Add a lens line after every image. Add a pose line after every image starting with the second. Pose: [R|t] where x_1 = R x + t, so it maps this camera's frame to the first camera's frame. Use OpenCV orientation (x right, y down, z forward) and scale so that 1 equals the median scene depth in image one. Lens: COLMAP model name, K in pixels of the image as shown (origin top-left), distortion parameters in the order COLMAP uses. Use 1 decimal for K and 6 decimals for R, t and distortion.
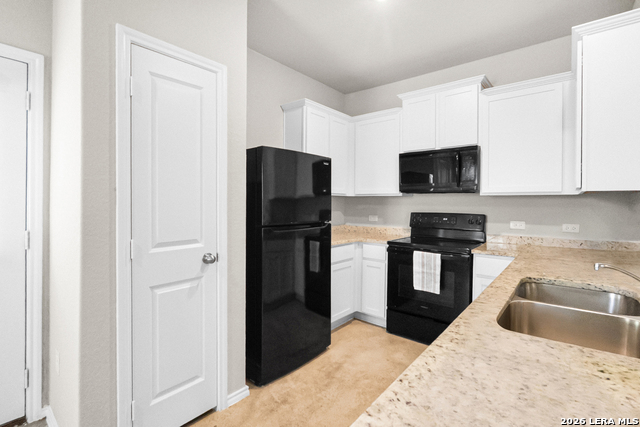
lens RADIAL K [[294.2, 0, 318.3], [0, 294.2, 212.4], [0, 0, 1]] dist [-0.002095, -0.000565]
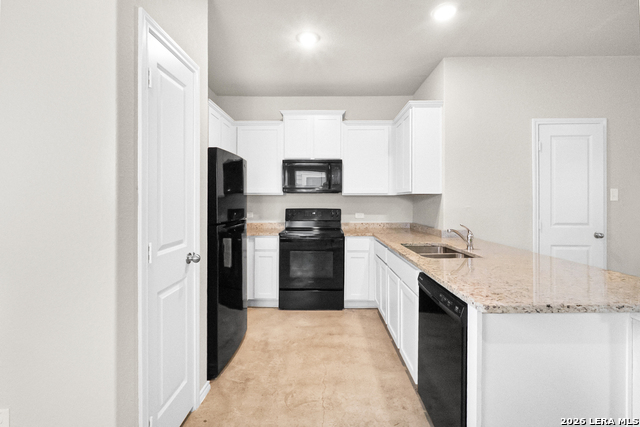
lens RADIAL K [[294.2, 0, 318.3], [0, 294.2, 212.4], [0, 0, 1]] dist [-0.002095, -0.000565]
pose [[0.781349, -0.030480, 0.623350, -0.423495], [0.025756, 0.999531, 0.016590, -0.002059], [-0.623563, 0.003092, 0.781767, -0.030442]]
